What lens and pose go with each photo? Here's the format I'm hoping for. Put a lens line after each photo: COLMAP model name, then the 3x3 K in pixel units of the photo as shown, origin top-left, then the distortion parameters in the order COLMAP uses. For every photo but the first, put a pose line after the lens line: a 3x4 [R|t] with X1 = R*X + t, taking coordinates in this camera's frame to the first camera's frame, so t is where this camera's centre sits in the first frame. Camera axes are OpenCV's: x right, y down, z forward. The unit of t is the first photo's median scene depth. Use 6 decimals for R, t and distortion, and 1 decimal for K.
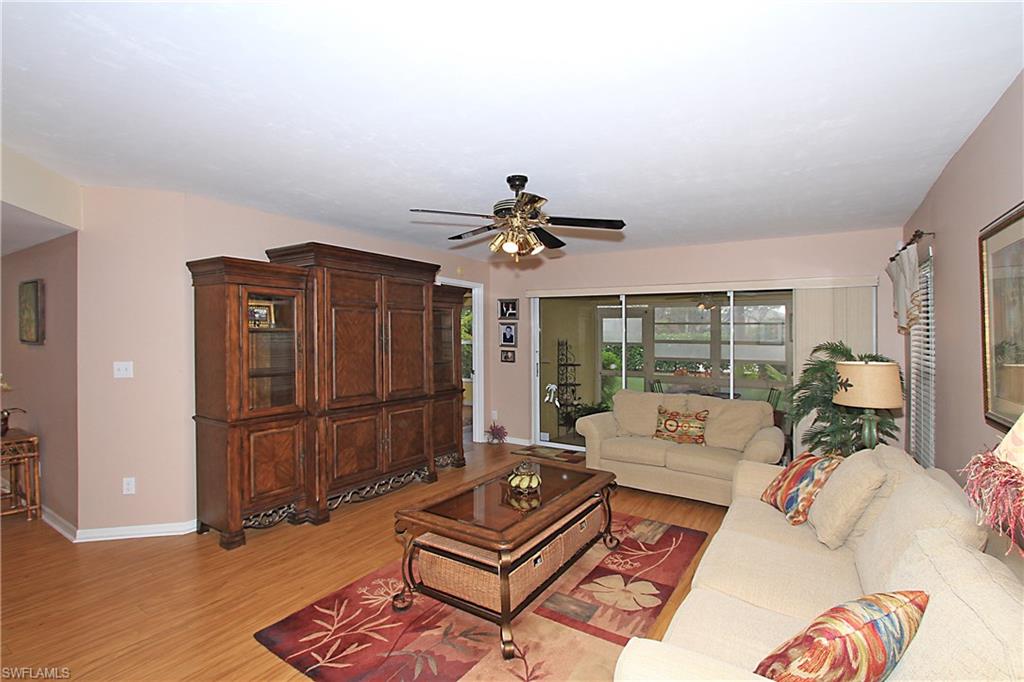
lens RADIAL K [[480.9, 0, 508.3], [0, 480.9, 336.6], [0, 0, 1]] dist [-0.021057, 0.000838]
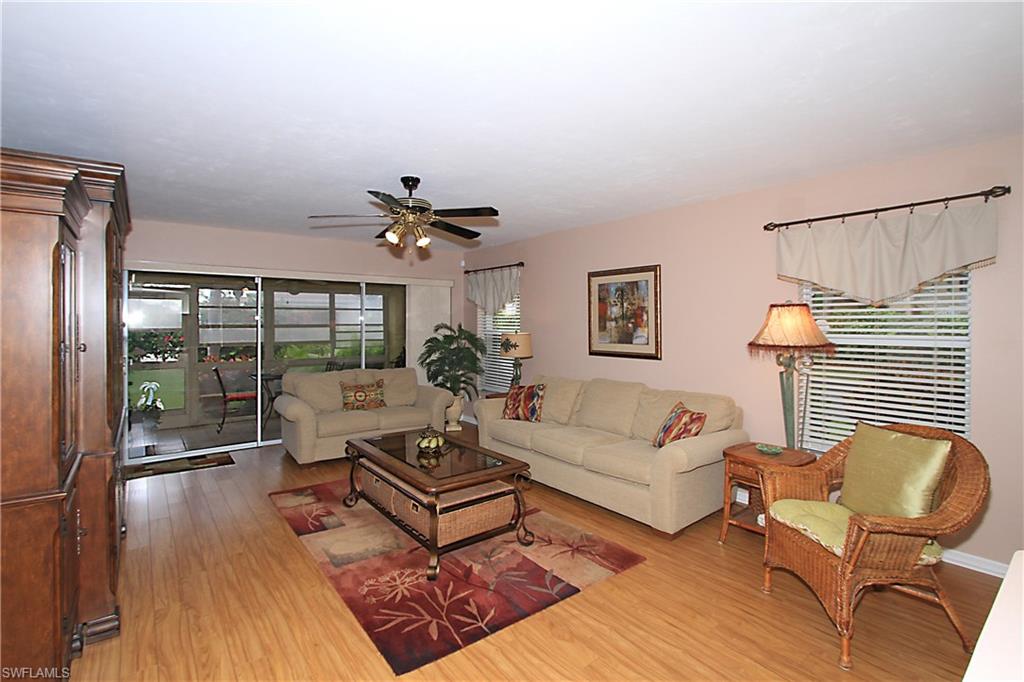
lens RADIAL K [[480.9, 0, 512.0], [0, 480.9, 323.7], [0, 0, 1]] dist [-0.021057, 0.000838]
pose [[0.322821, -0.009089, 0.946416, -0.977412], [0.005337, 0.999955, 0.007782, 0.002219], [-0.946445, 0.002539, 0.322855, 0.416249]]
